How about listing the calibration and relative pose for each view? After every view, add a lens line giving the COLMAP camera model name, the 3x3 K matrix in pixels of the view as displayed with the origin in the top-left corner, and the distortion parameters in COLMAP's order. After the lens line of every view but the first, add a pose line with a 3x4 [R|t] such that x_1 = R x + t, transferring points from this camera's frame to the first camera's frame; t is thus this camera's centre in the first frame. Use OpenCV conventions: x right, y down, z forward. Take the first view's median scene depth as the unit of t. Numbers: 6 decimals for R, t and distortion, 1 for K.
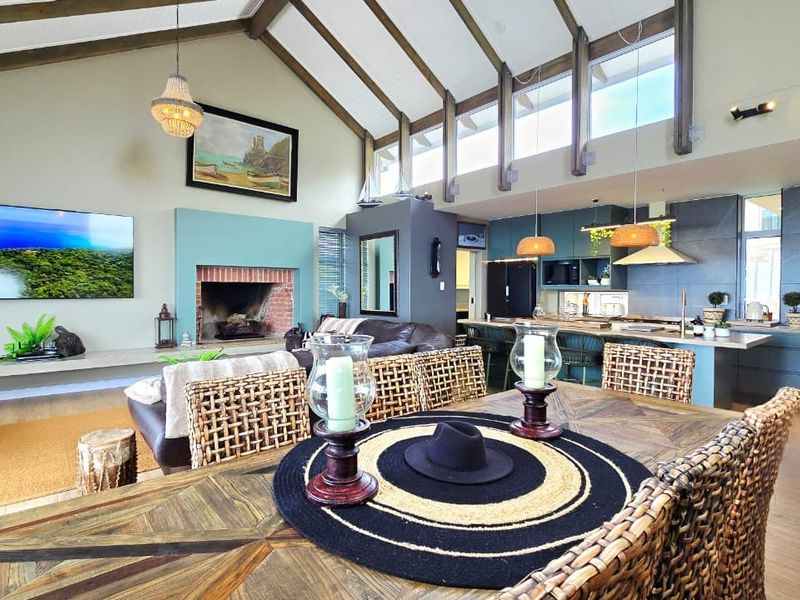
lens RADIAL K [[435.8, 0, 398.4], [0, 435.8, 298.6], [0, 0, 1]] dist [0.000642, -0.000807]
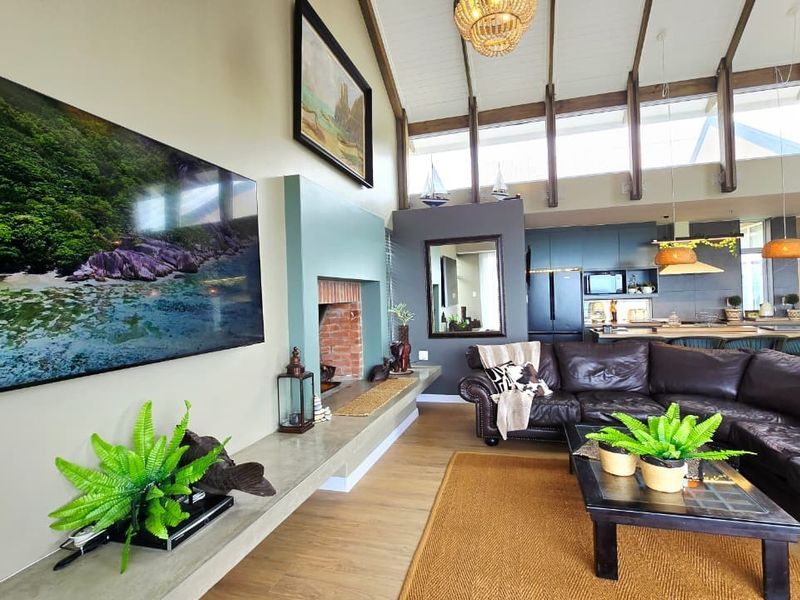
lens RADIAL K [[435.8, 0, 399.9], [0, 435.8, 298.7], [0, 0, 1]] dist [0.000642, -0.000807]
pose [[0.826753, -0.033545, 0.561564, -0.701346], [0.050511, 0.998615, -0.014711, -0.033306], [-0.560293, 0.040527, 0.827303, 0.452259]]
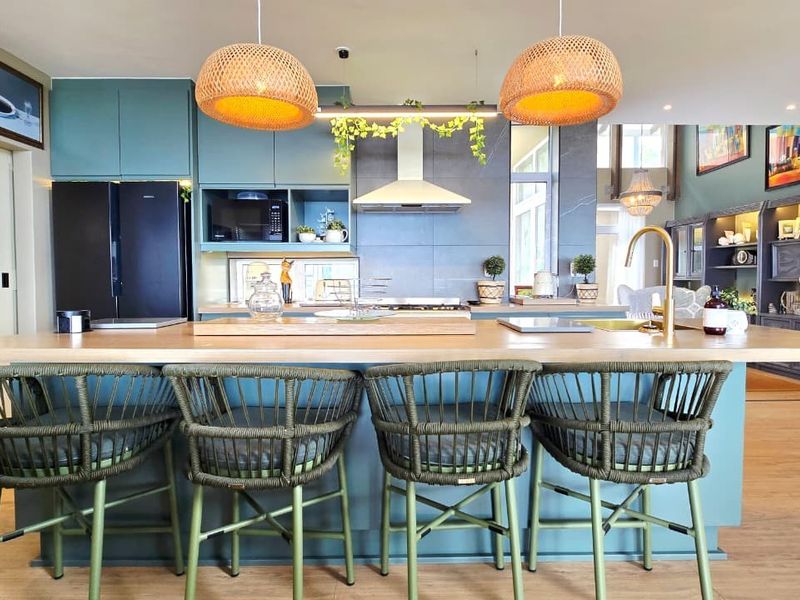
lens RADIAL K [[435.8, 0, 394.0], [0, 435.8, 295.6], [0, 0, 1]] dist [0.000642, -0.000807]
pose [[0.626530, -0.039536, 0.778394, 0.109671], [0.023831, 0.999217, 0.031570, 0.017887], [-0.779033, -0.001230, 0.626982, 0.638166]]
